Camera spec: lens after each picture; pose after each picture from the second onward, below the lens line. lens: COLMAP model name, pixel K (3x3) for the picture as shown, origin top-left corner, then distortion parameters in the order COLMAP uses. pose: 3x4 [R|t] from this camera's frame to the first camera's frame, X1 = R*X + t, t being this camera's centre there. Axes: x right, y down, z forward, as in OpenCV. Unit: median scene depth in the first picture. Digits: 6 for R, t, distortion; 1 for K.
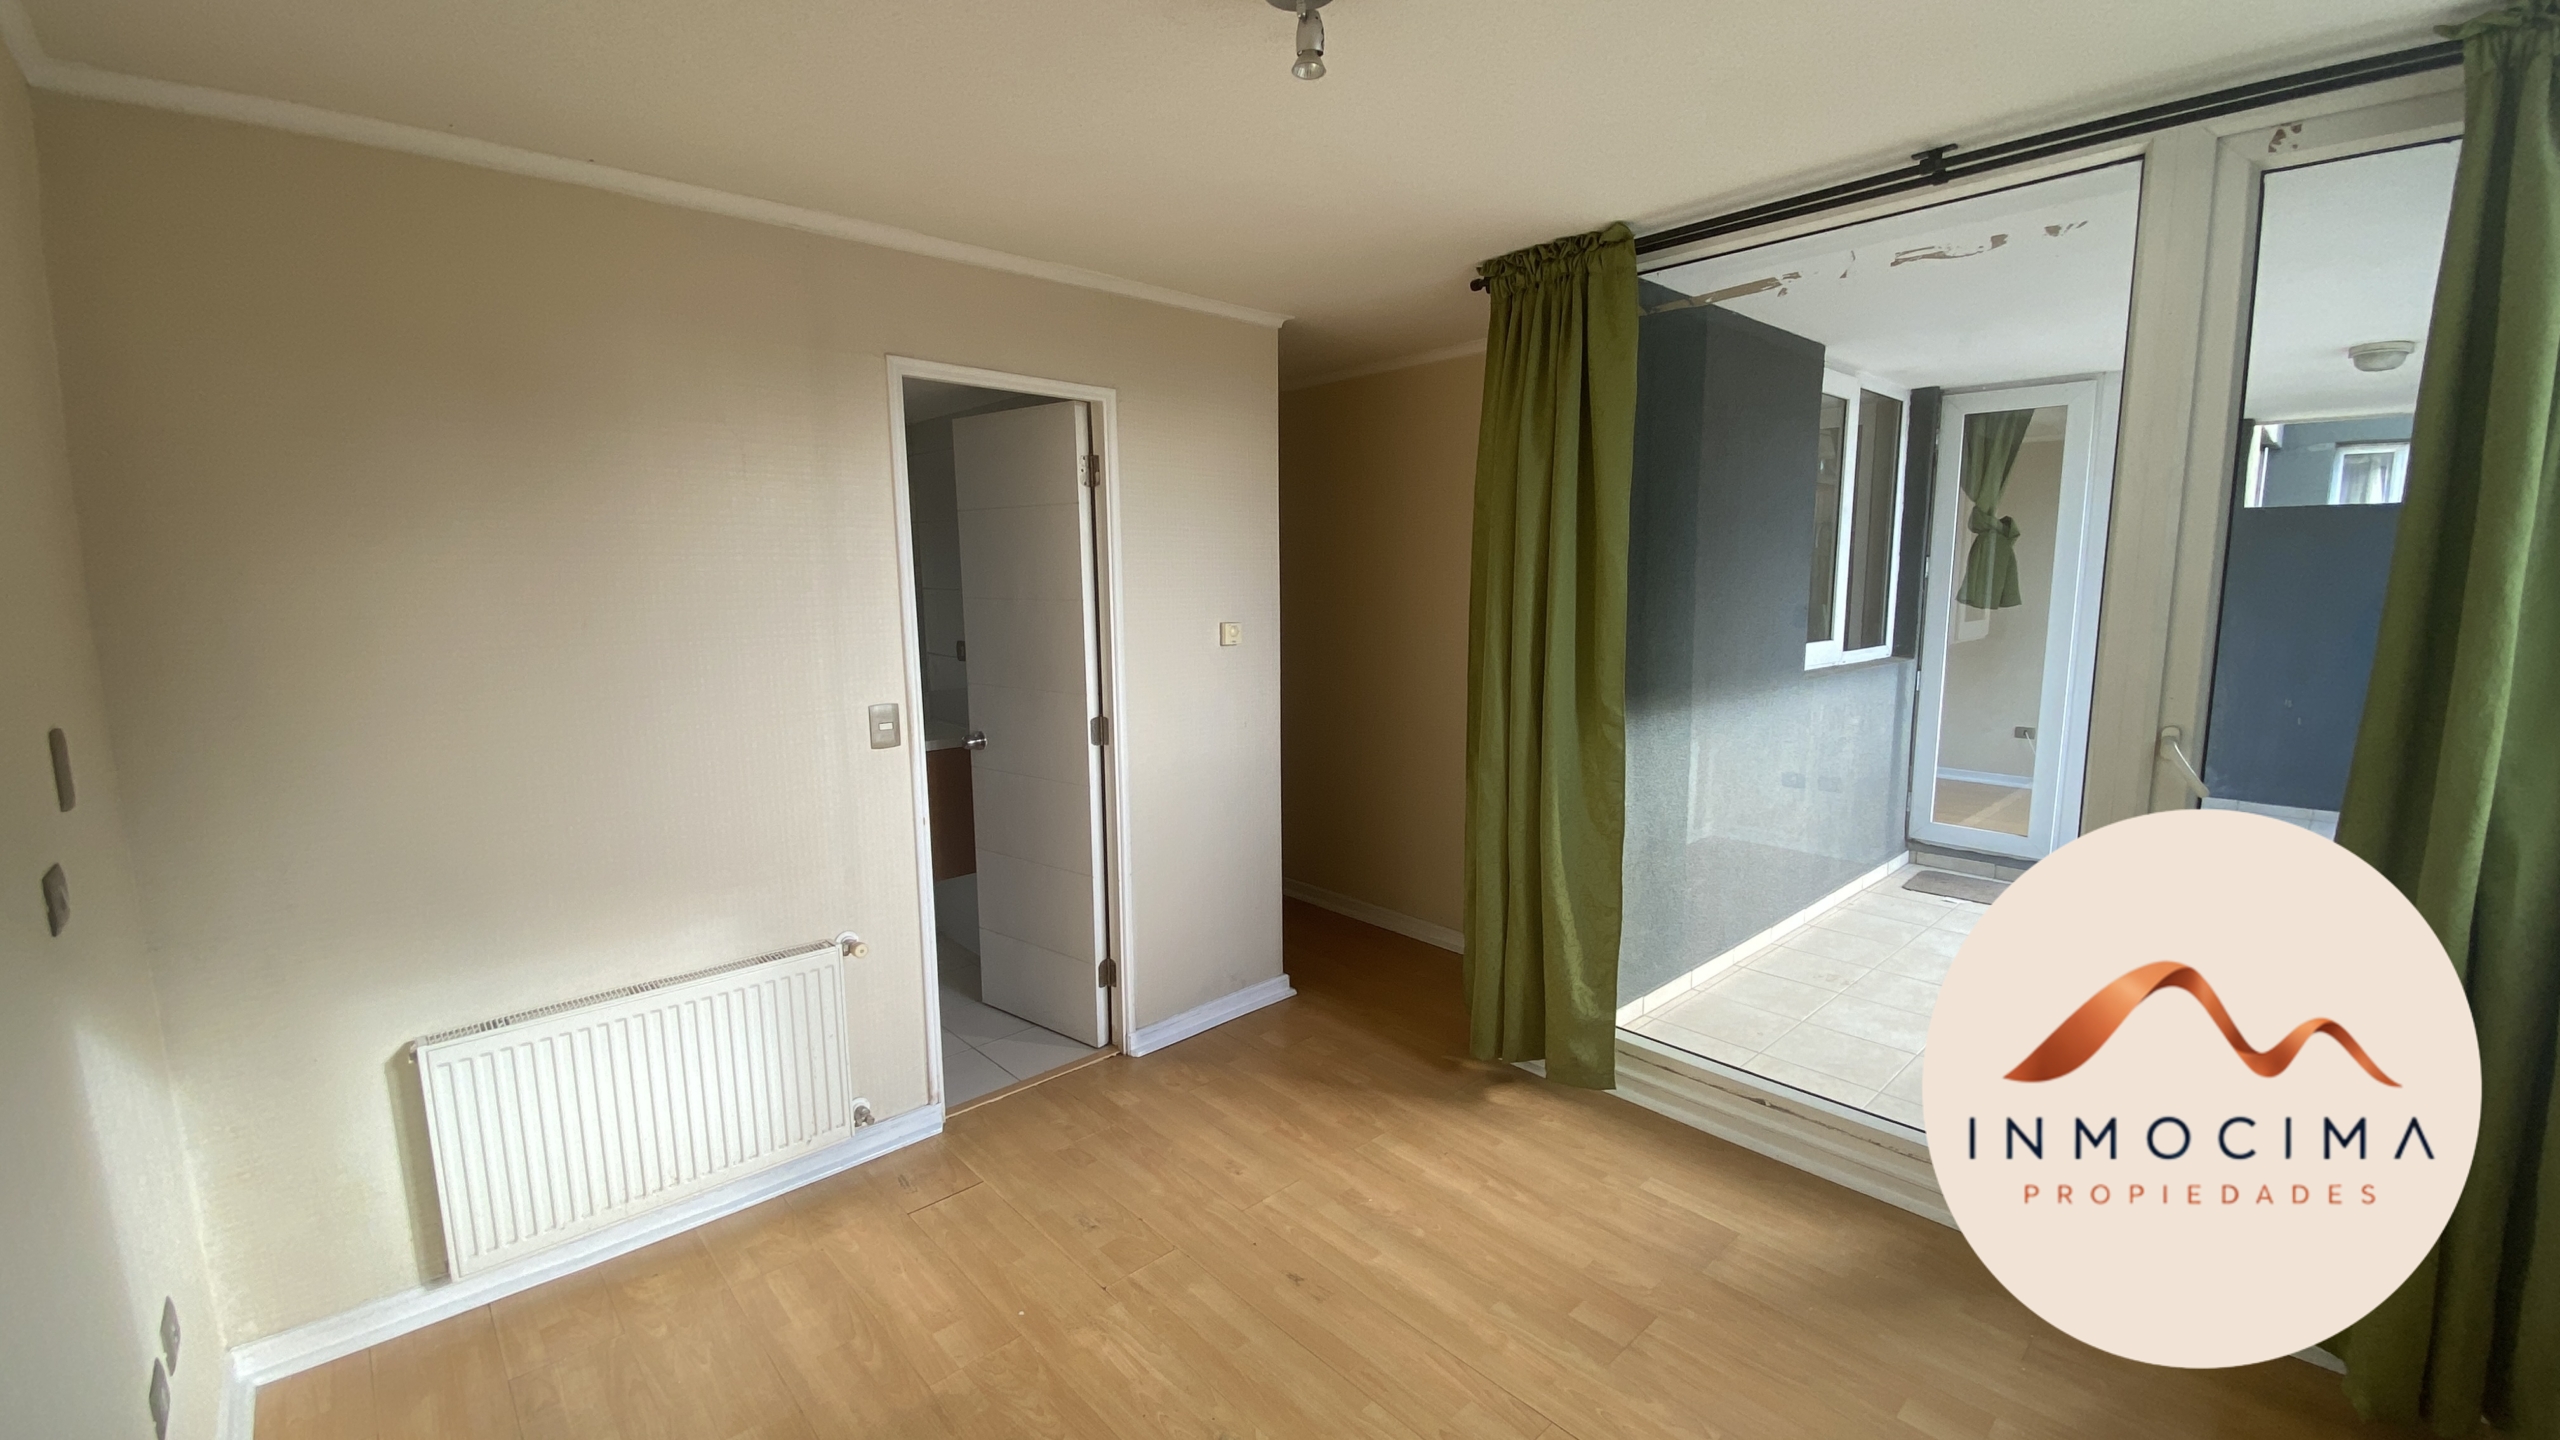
lens RADIAL K [[1039.1, 0, 1281.7], [0, 1039.1, 722.9], [0, 0, 1]] dist [0.062467, -0.044602]
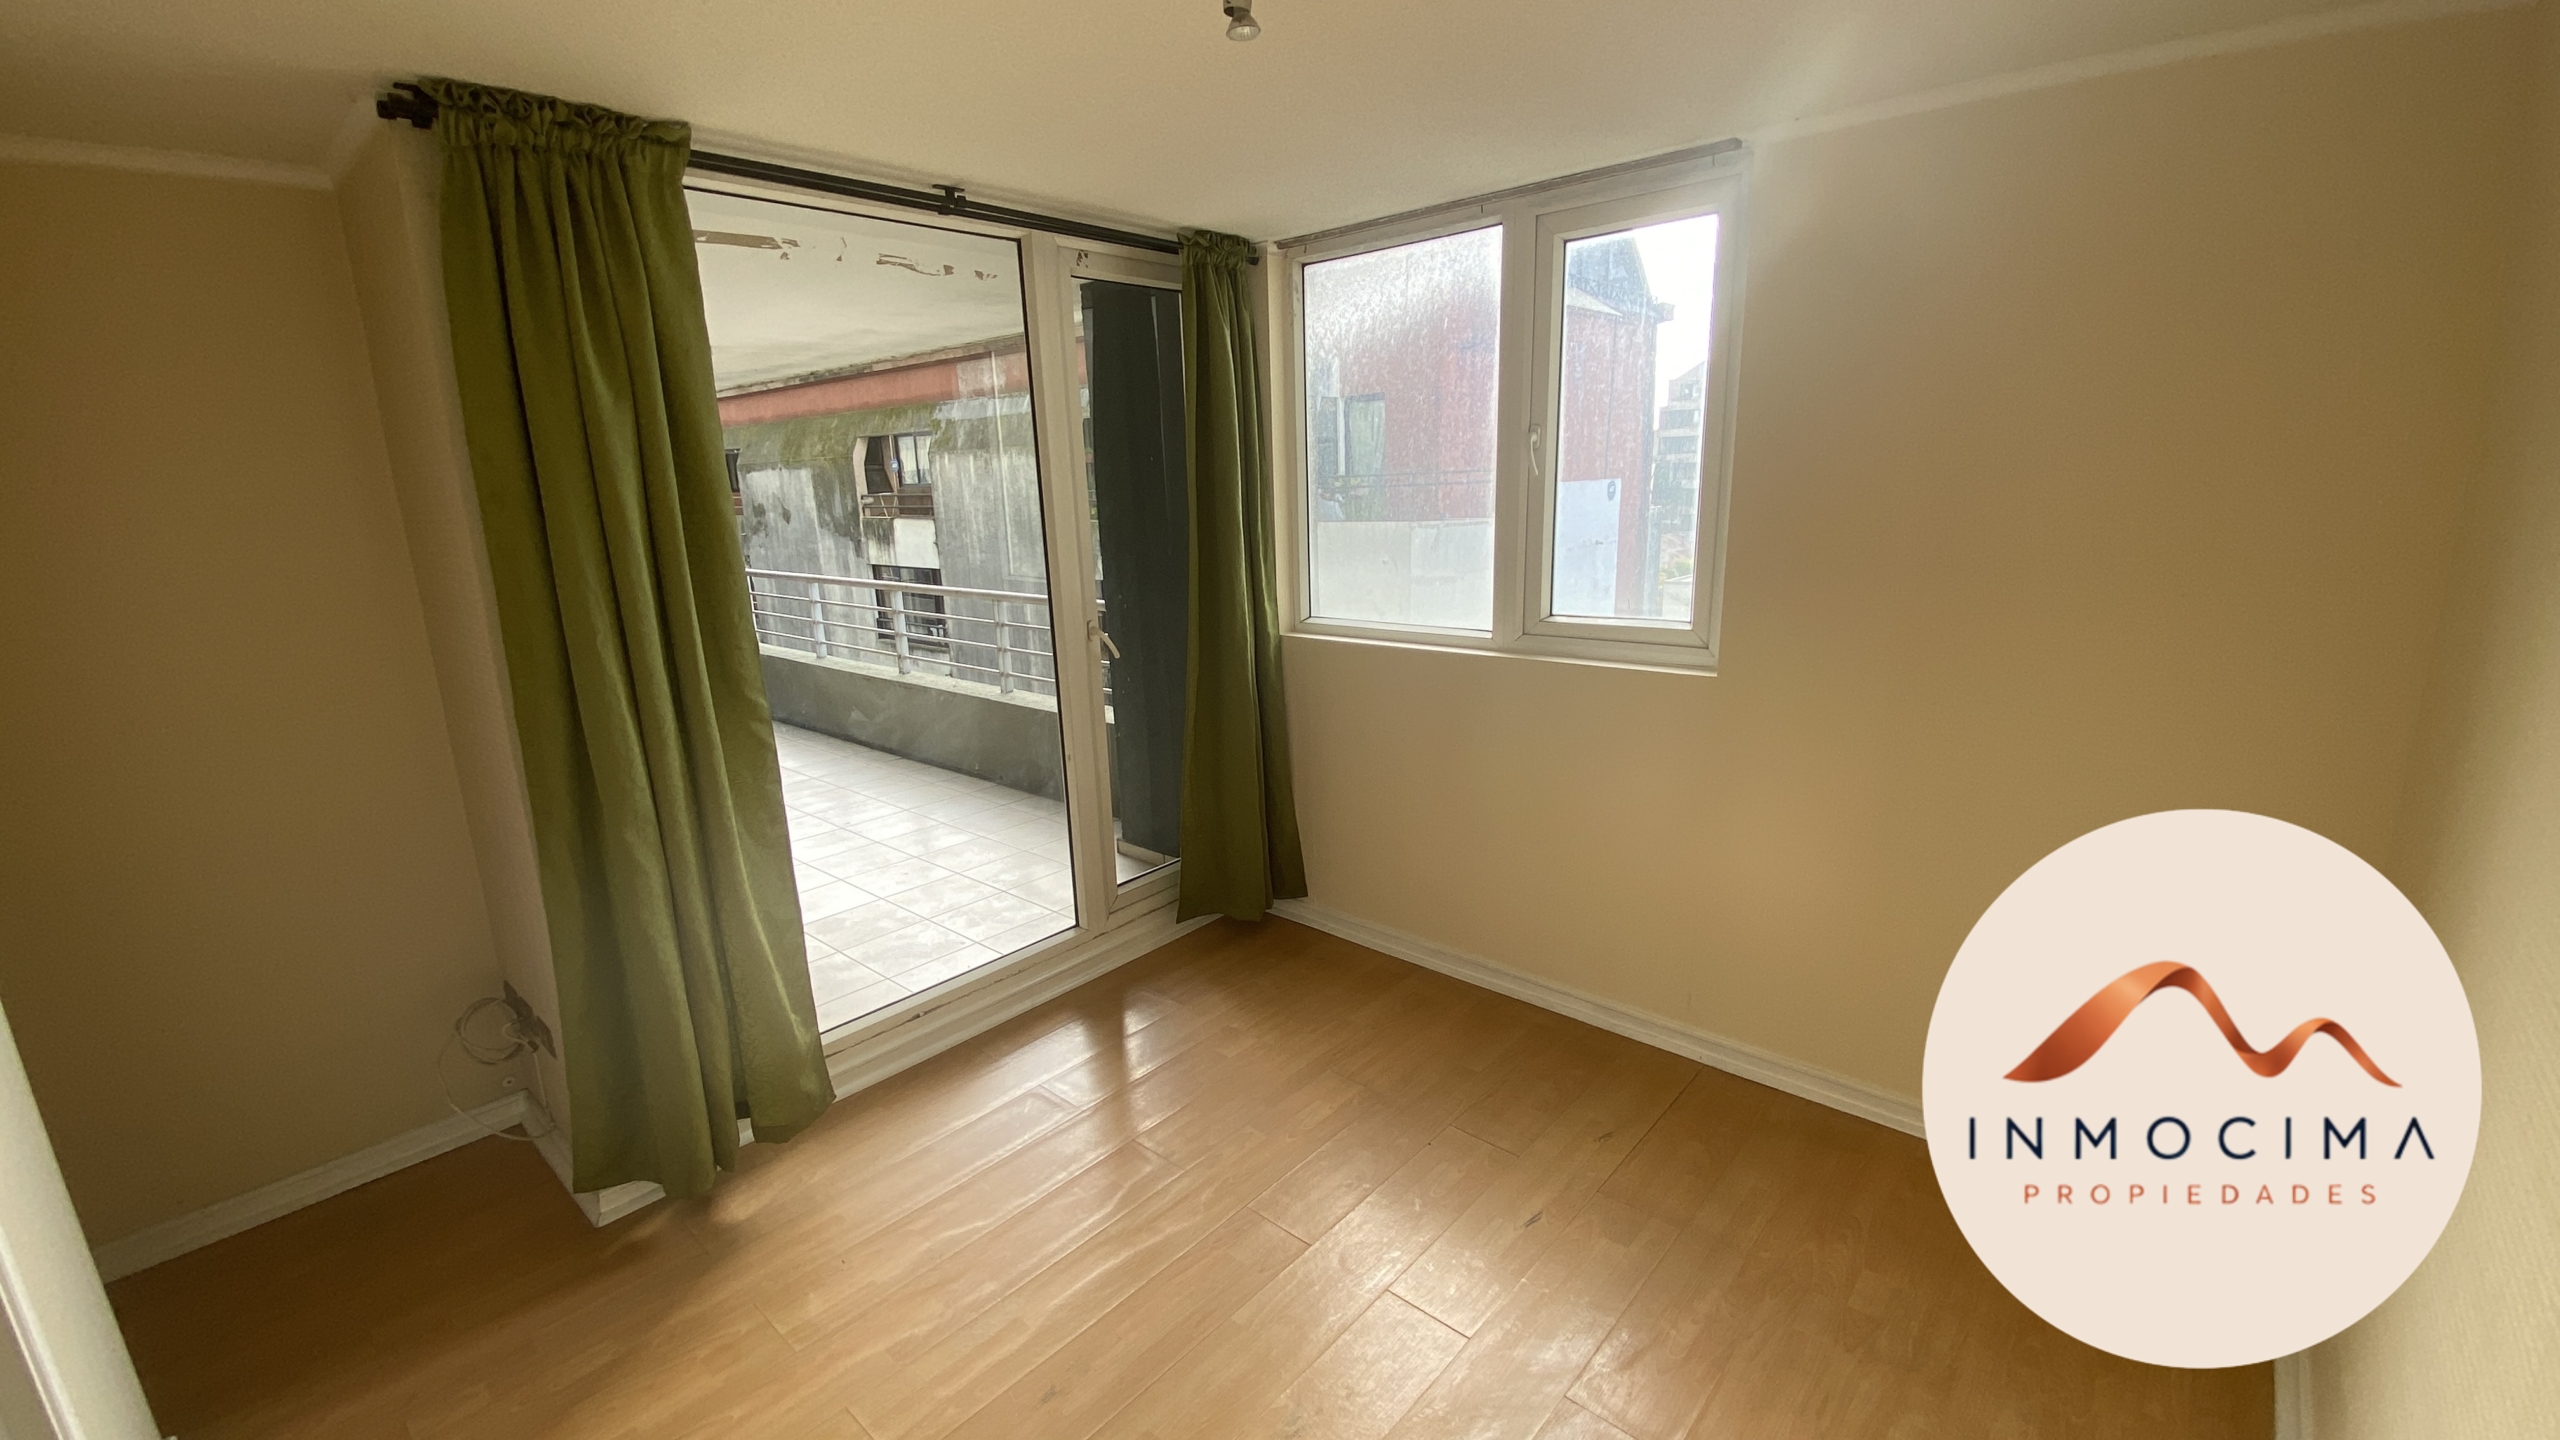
lens RADIAL K [[1039.1, 0, 1281.7], [0, 1039.1, 722.9], [0, 0, 1]] dist [0.062467, -0.044602]
pose [[-0.087557, -0.224193, 0.970603, -0.622504], [0.176085, 0.955519, 0.236594, -0.138200], [-0.980473, 0.191624, -0.044185, 0.658026]]
